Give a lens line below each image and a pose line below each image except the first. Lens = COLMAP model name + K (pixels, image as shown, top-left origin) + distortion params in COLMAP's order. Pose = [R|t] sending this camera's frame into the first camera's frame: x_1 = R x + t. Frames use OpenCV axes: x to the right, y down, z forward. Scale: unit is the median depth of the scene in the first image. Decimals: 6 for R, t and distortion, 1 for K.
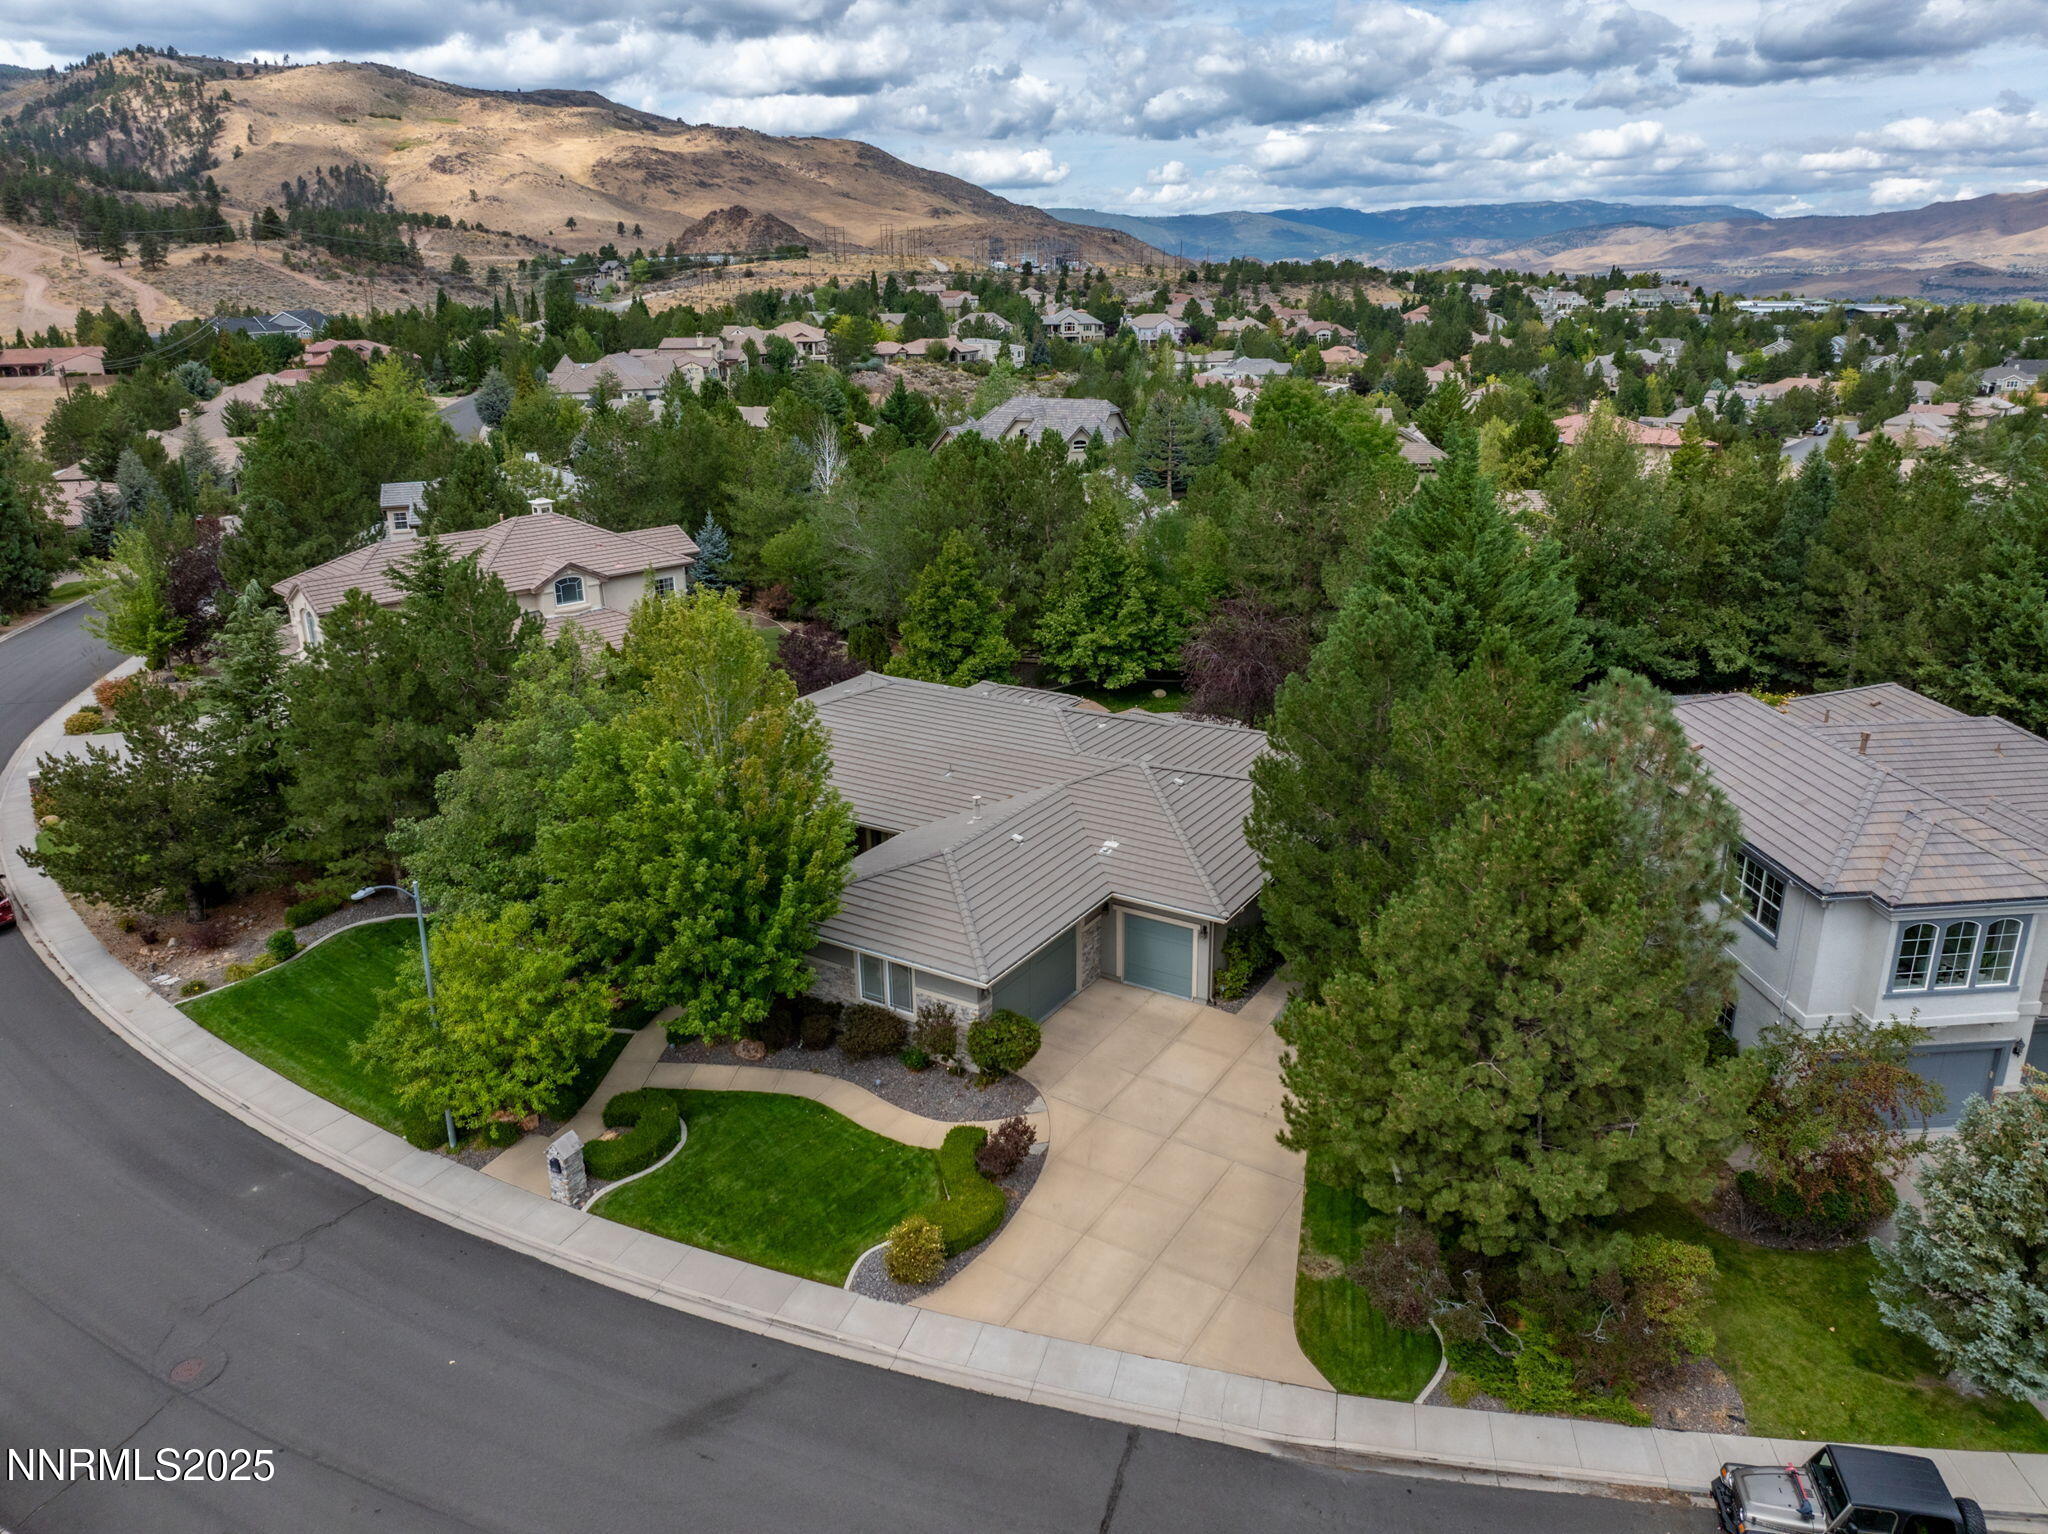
lens RADIAL K [[1429.3, 0, 1015.4], [0, 1429.3, 756.3], [0, 0, 1]] dist [-0.047430, 0.015220]
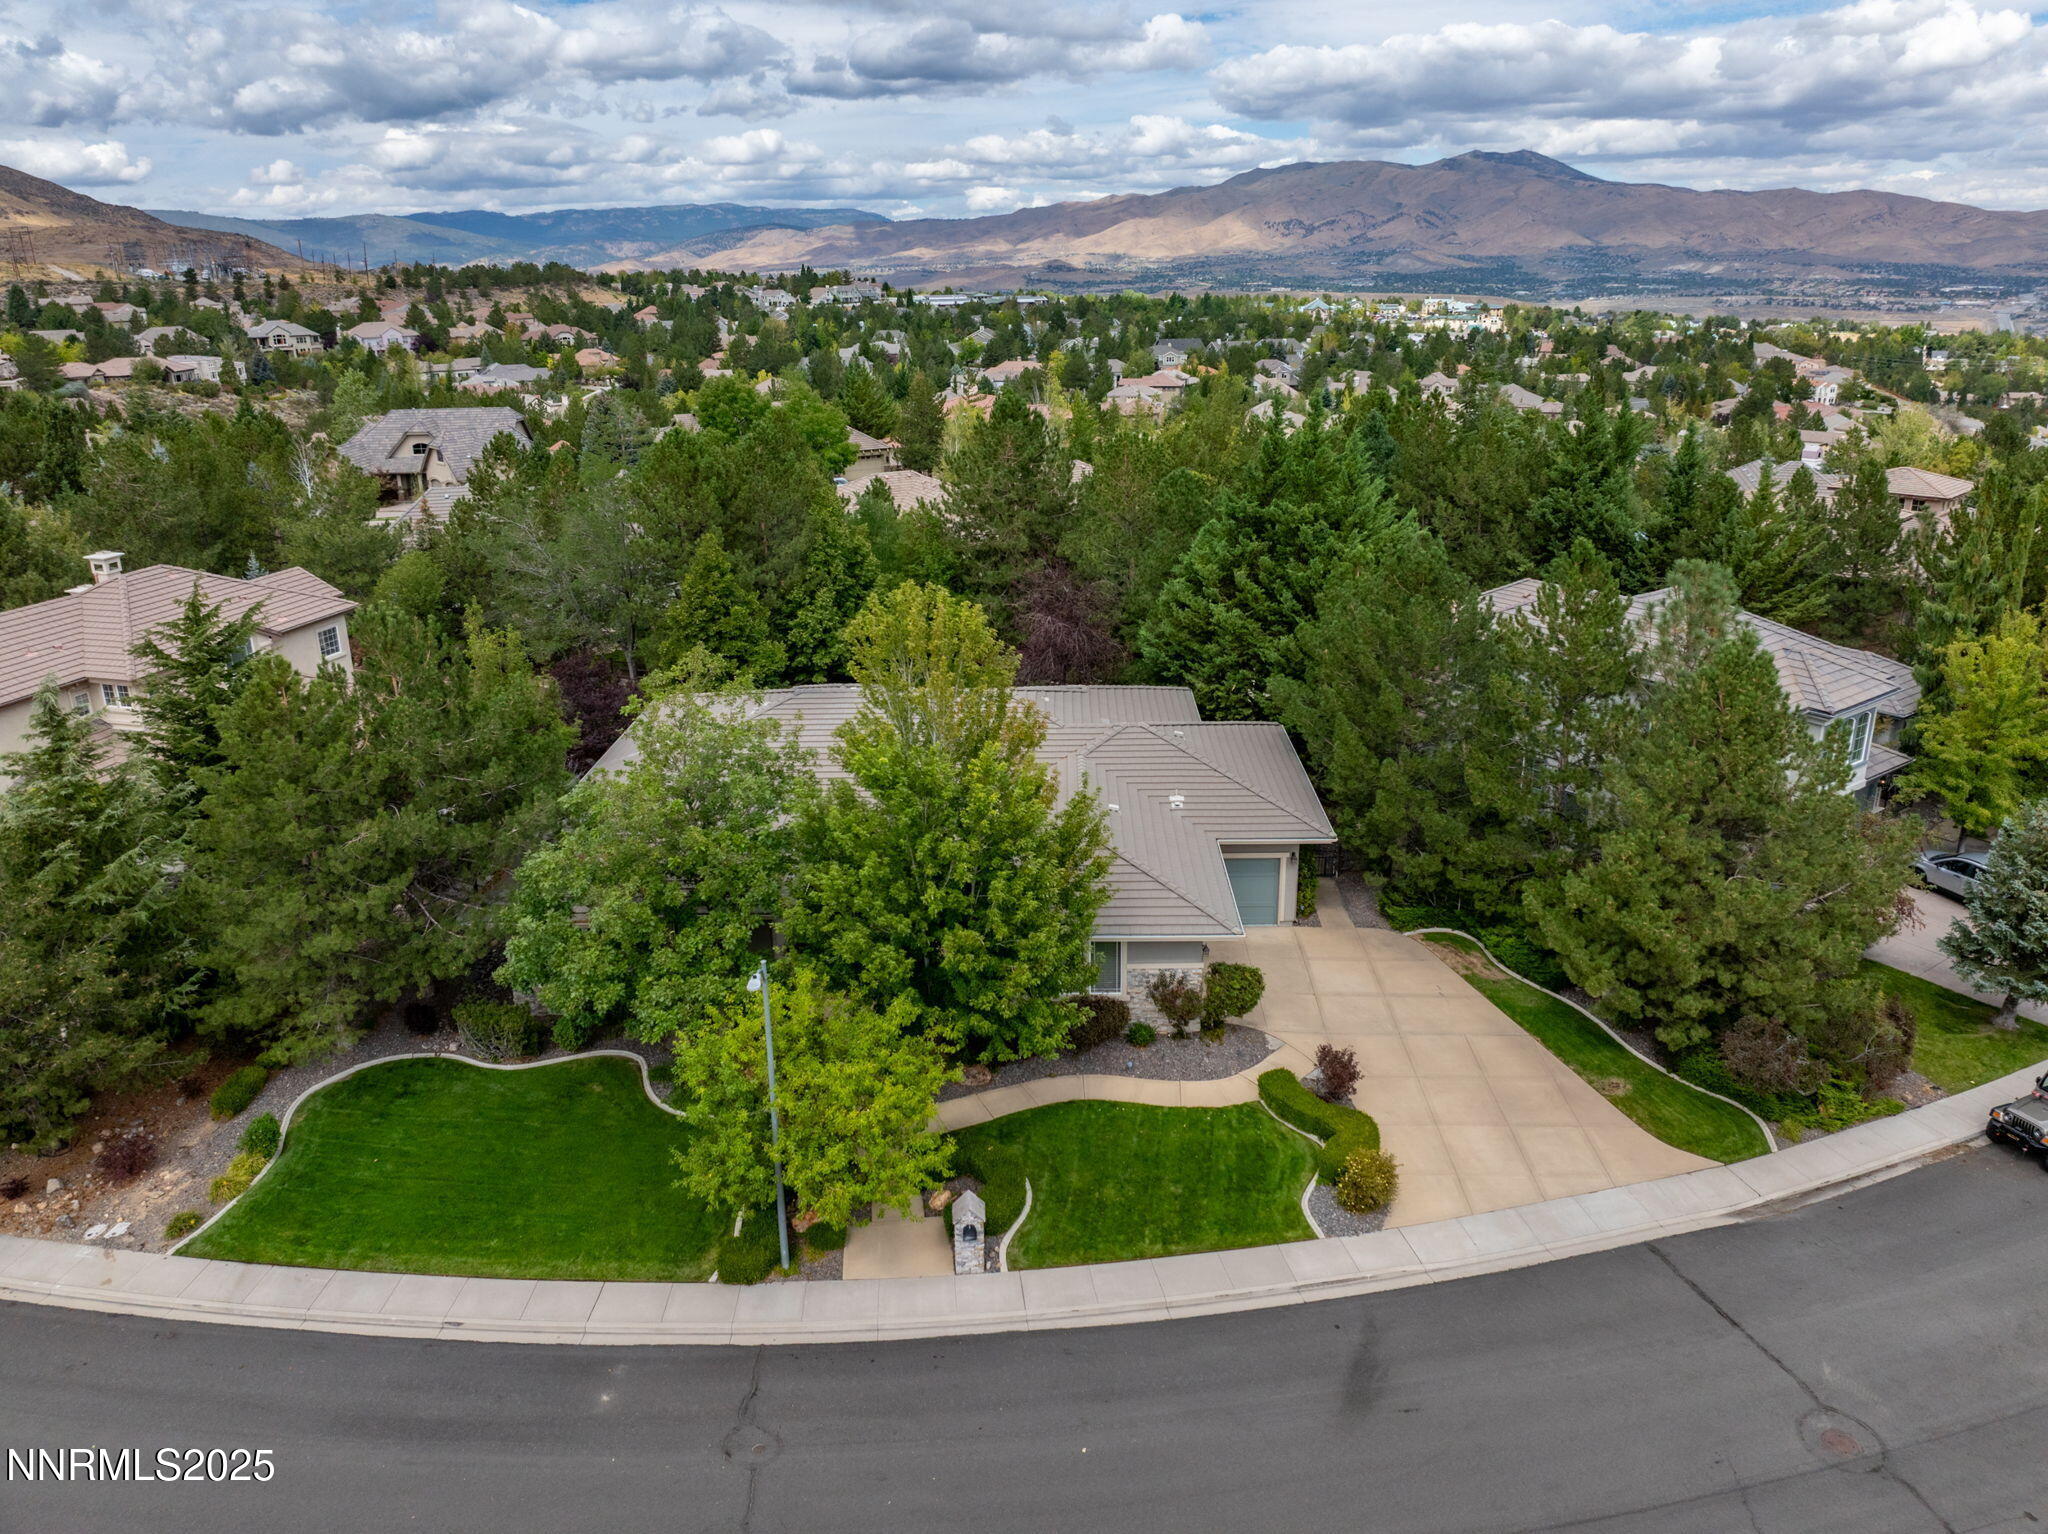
lens RADIAL K [[1429.3, 0, 1018.7], [0, 1429.3, 761.5], [0, 0, 1]] dist [-0.047430, 0.015220]
pose [[0.854991, -0.168057, 0.490660, -0.596558], [0.167372, 0.984836, 0.045668, -0.035538], [-0.490894, 0.043077, 0.870154, 0.163964]]
